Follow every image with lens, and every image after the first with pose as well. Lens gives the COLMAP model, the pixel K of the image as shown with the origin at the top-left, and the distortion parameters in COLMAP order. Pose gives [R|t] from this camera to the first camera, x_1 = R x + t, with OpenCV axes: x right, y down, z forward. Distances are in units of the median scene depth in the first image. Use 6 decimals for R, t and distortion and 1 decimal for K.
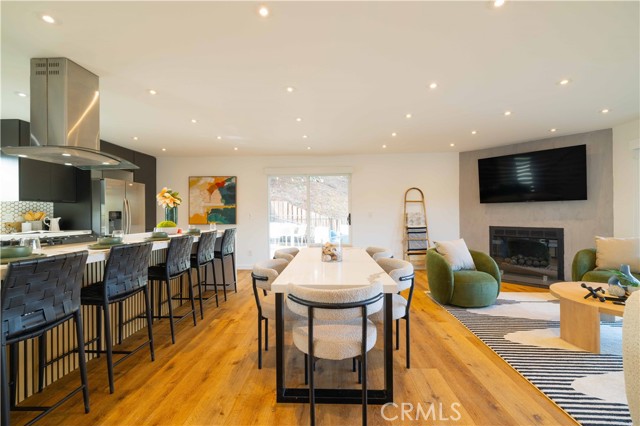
lens RADIAL K [[269.9, 0, 320.6], [0, 269.9, 212.7], [0, 0, 1]] dist [0.003093, -0.001220]
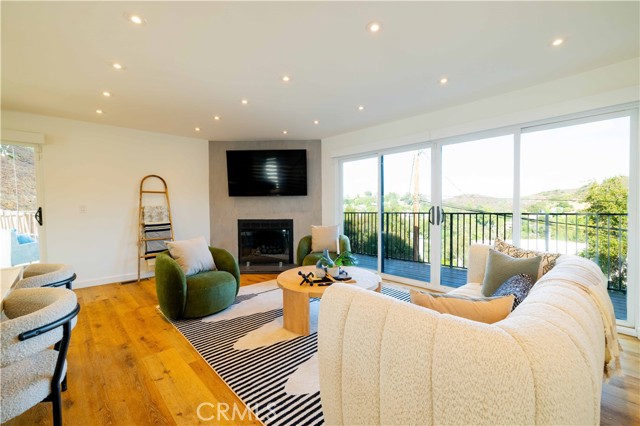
lens RADIAL K [[269.9, 0, 318.8], [0, 269.9, 210.3], [0, 0, 1]] dist [0.003093, -0.001220]
pose [[0.695976, -0.011896, 0.717967, 0.170689], [0.000795, 0.999875, 0.015796, 0.000552], [-0.718065, -0.010423, 0.695898, 0.132459]]
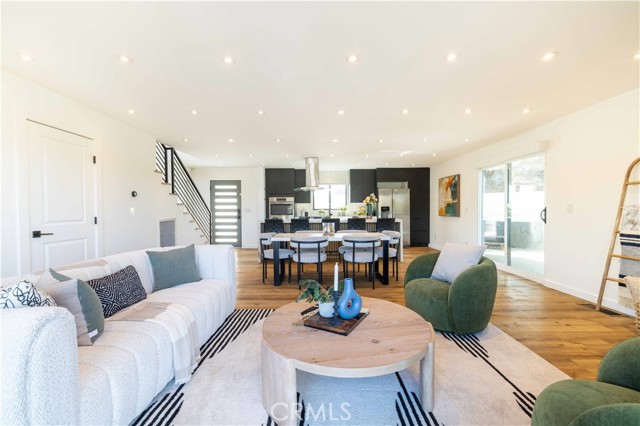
lens RADIAL K [[269.9, 0, 321.4], [0, 269.9, 209.7], [0, 0, 1]] dist [0.003093, -0.001220]
pose [[0.041482, 0.007373, -0.999112, 1.264797], [0.009821, 0.999921, 0.007787, -0.002075], [0.999091, -0.010135, 0.041406, 0.611074]]
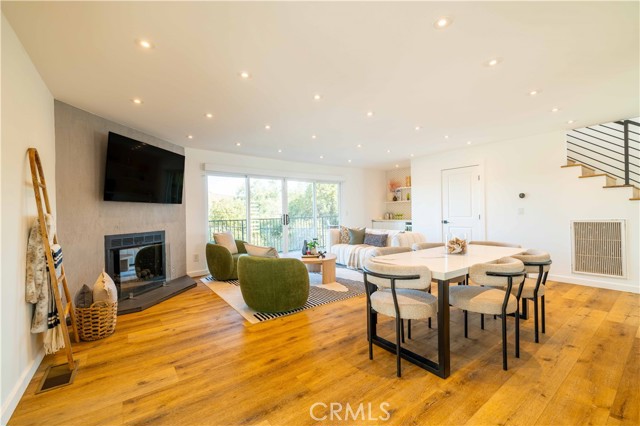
lens RADIAL K [[269.9, 0, 320.2], [0, 269.9, 214.8], [0, 0, 1]] dist [0.003093, -0.001220]
pose [[-0.630090, 0.011018, 0.776444, -0.313383], [0.015732, 0.999875, -0.001421, 0.011089], [-0.776363, 0.011320, -0.630185, 1.456180]]
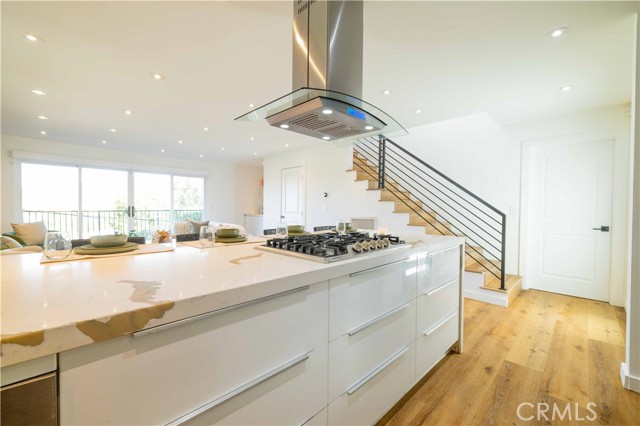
lens RADIAL K [[269.9, 0, 321.4], [0, 269.9, 215.0], [0, 0, 1]] dist [0.003093, -0.001220]
pose [[-0.733961, -0.017712, 0.678961, -0.904101], [-0.009327, 0.999828, 0.016000, 0.019691], [-0.679128, 0.005410, -0.734000, 0.970917]]
